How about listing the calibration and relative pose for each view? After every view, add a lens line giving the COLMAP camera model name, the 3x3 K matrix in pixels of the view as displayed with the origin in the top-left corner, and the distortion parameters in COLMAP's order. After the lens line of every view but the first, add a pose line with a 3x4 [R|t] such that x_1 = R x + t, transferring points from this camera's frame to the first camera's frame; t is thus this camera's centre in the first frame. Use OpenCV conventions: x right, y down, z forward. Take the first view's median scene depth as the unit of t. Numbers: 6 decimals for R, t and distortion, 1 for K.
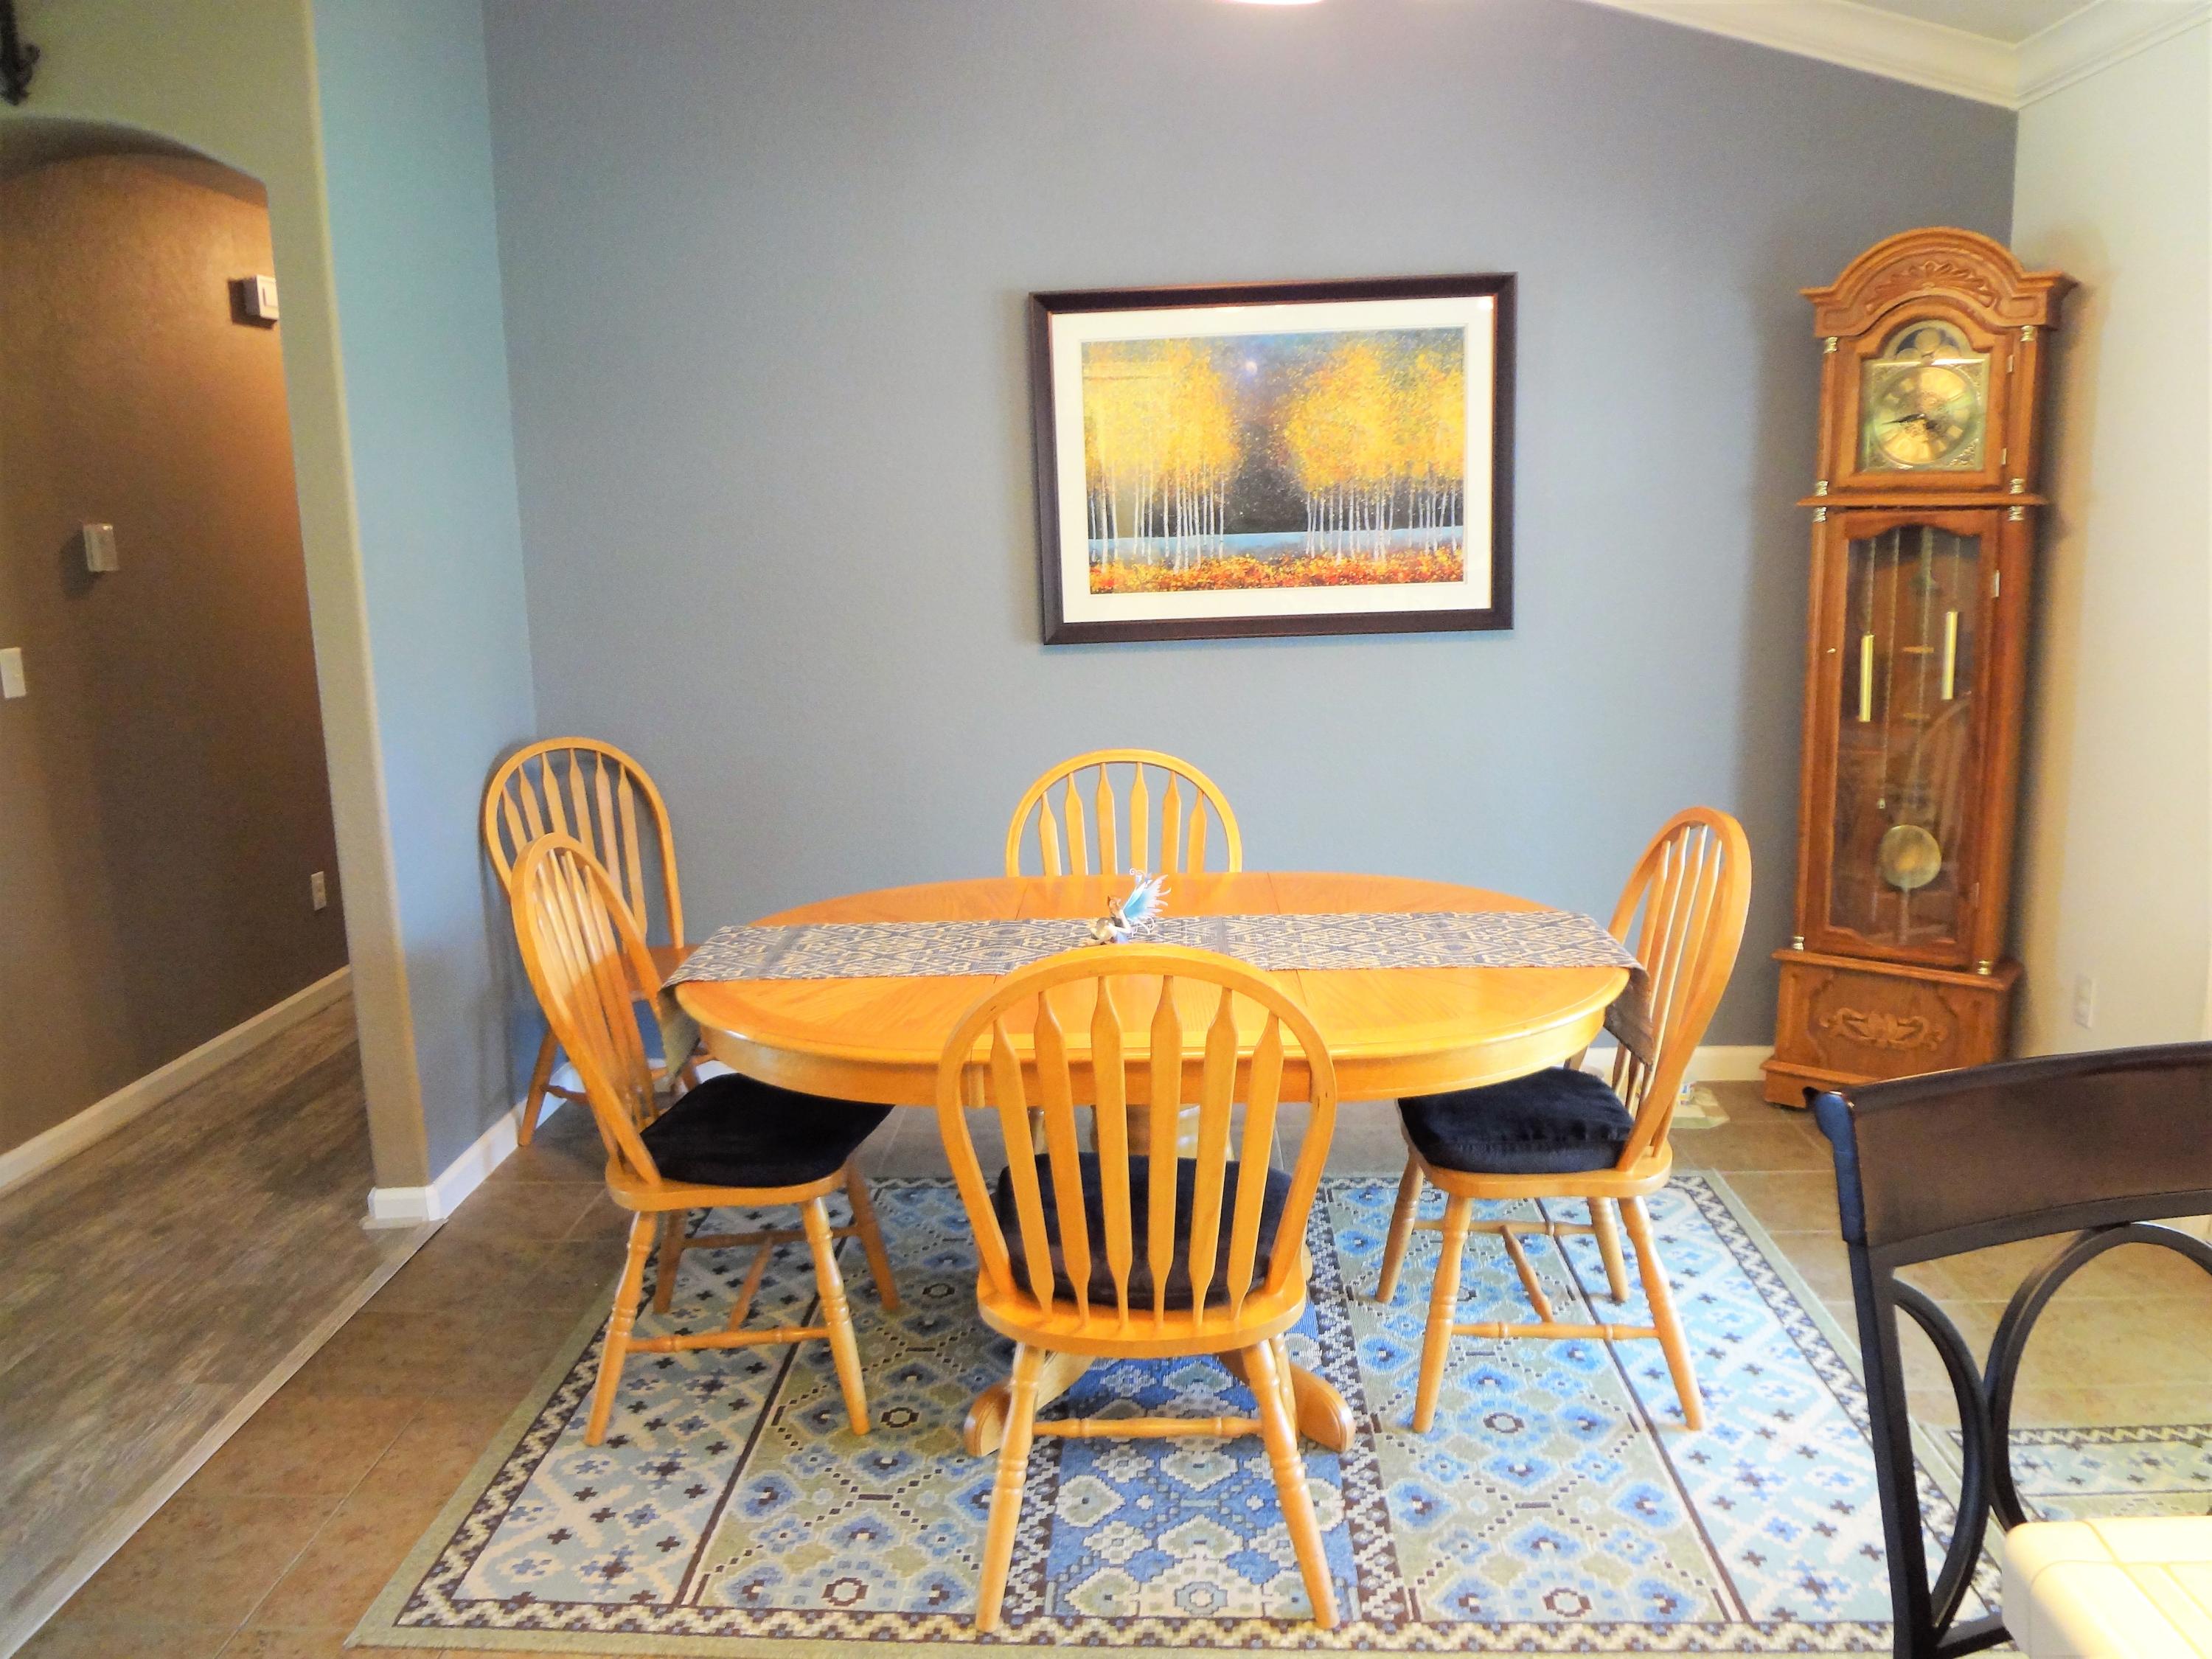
lens RADIAL K [[1632.0, 0, 1096.4], [0, 1632.0, 826.9], [0, 0, 1]] dist [-0.064539, 0.019342]
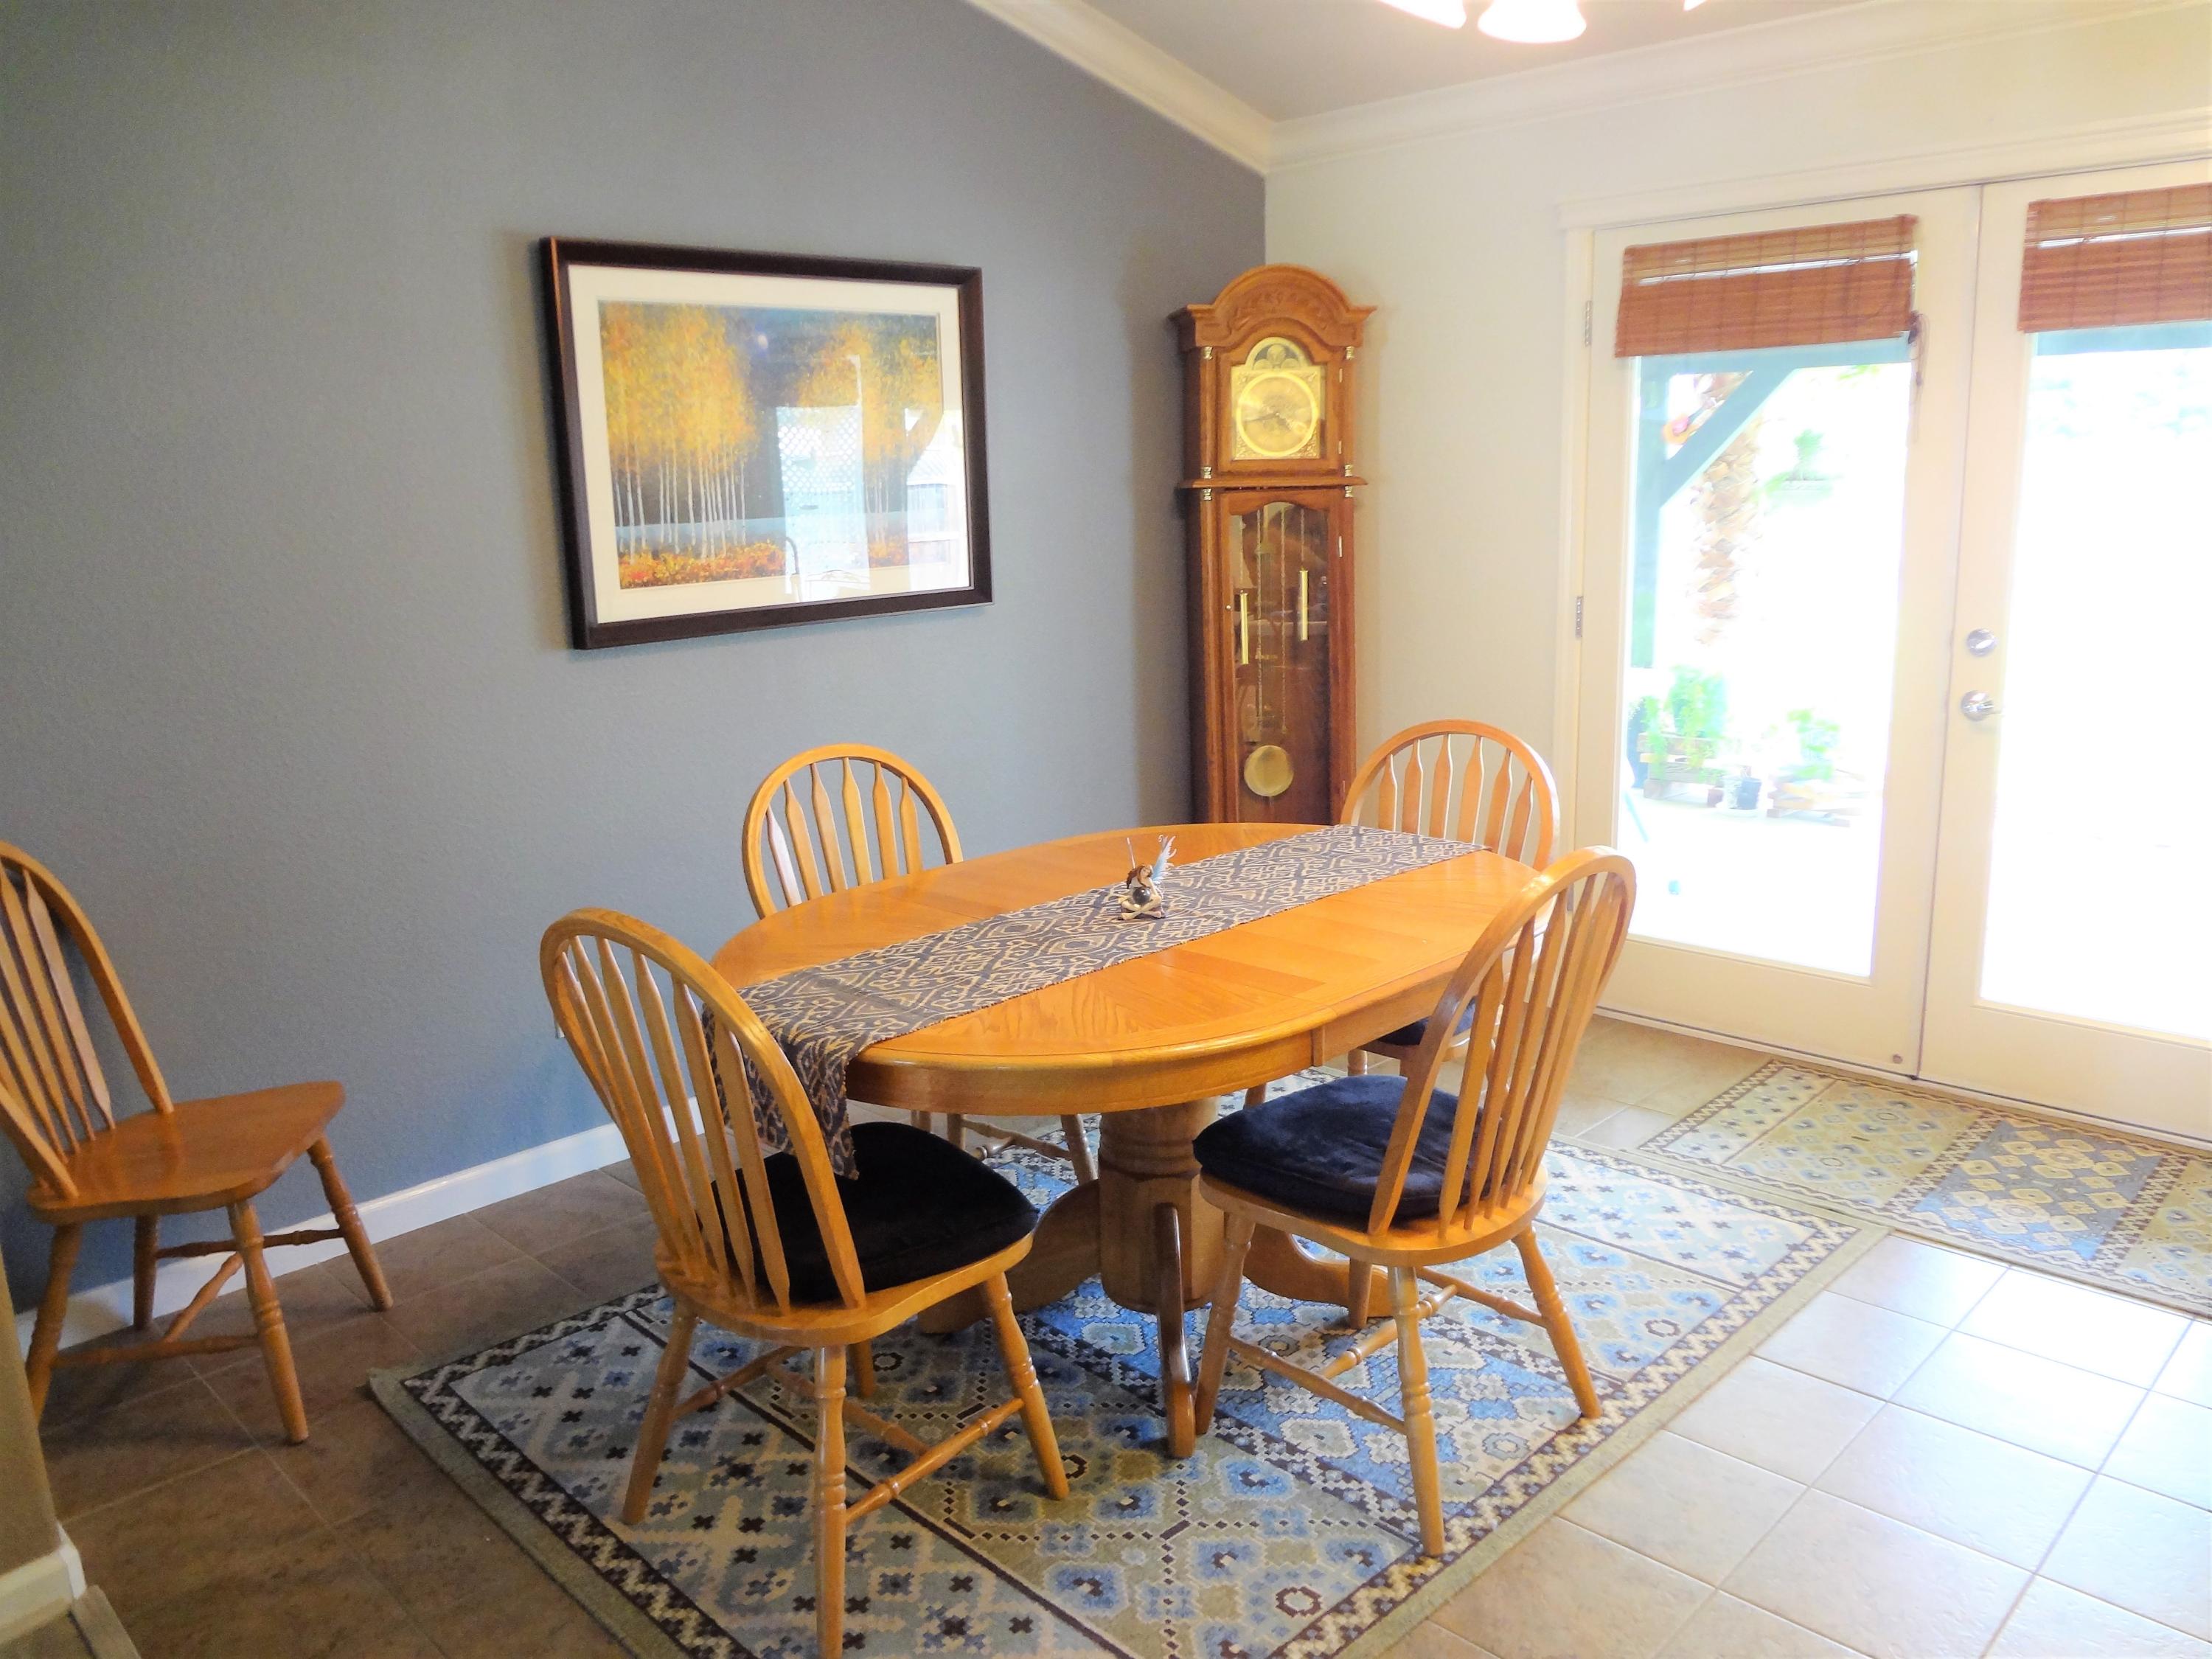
lens RADIAL K [[1632.0, 0, 1096.4], [0, 1632.0, 826.9], [0, 0, 1]] dist [-0.064539, 0.019342]
pose [[0.679393, -0.141634, 0.719975, -0.492055], [0.148065, 0.987473, 0.054538, -0.026715], [-0.718681, 0.069550, 0.691853, 0.227138]]
